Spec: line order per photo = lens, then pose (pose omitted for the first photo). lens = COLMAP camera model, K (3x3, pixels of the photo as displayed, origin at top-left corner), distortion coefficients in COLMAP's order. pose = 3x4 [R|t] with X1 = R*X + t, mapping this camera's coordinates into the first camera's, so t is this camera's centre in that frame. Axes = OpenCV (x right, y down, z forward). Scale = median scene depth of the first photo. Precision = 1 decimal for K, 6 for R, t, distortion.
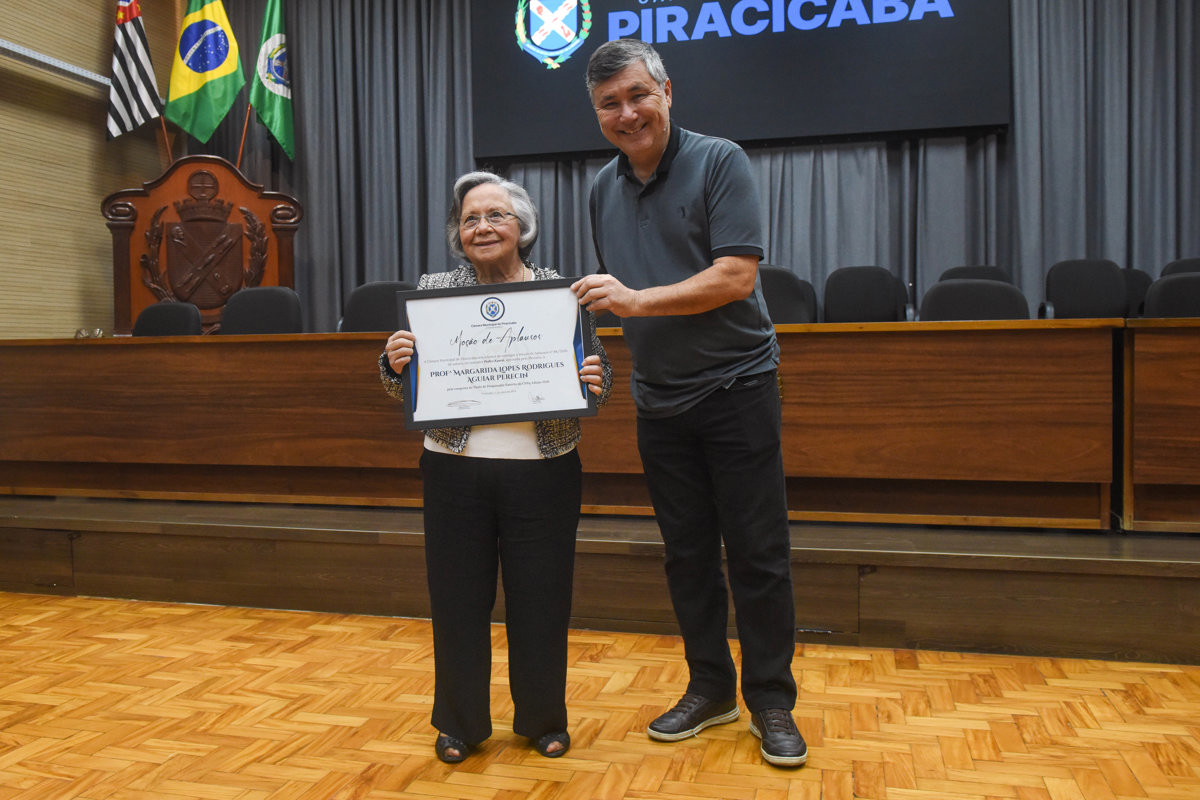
lens RADIAL K [[1013.3, 0, 595.9], [0, 1013.3, 353.5], [0, 0, 1]] dist [-0.026208, -0.001123]
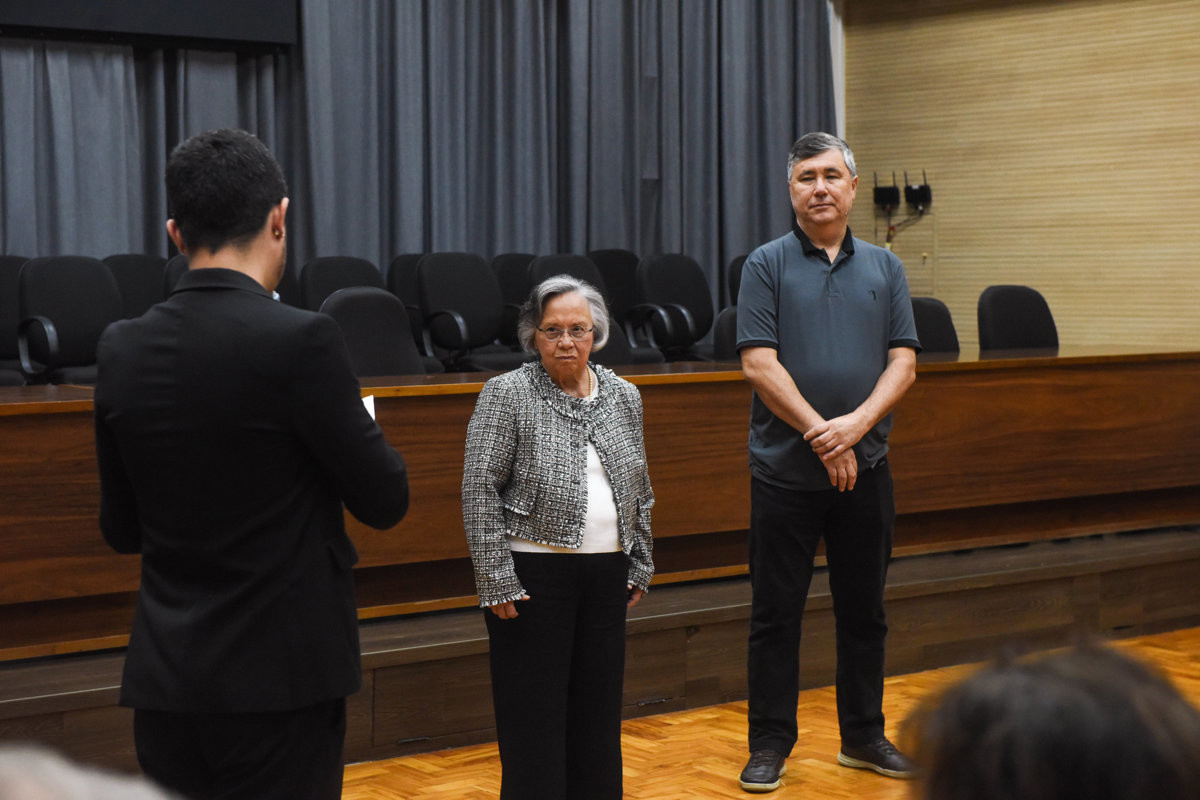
lens RADIAL K [[2274.6, 0, 600.0], [0, 2274.6, 400.0], [0, 0, 1]] dist [0.264005, -0.165105]
pose [[0.604709, -0.036472, 0.795611, -0.741887], [0.003265, 0.999056, 0.043316, -0.051573], [-0.796439, -0.023596, 0.604258, -0.129285]]
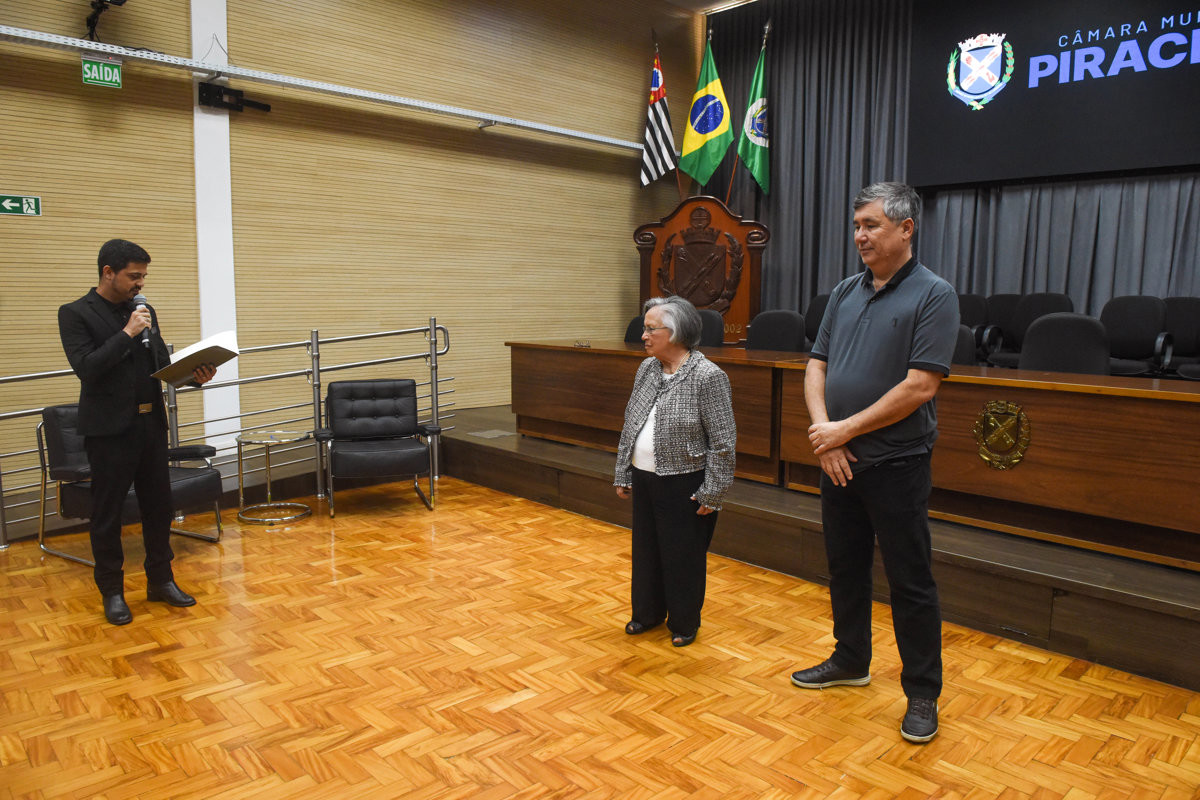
lens RADIAL K [[831.9, 0, 665.2], [0, 831.9, 383.9], [0, 0, 1]] dist [-0.053856, -0.004278]
pose [[0.868641, 0.084457, -0.488191, 0.150978], [-0.033840, 0.993176, 0.111608, -0.064553], [0.494285, -0.080427, 0.865571, -0.040876]]
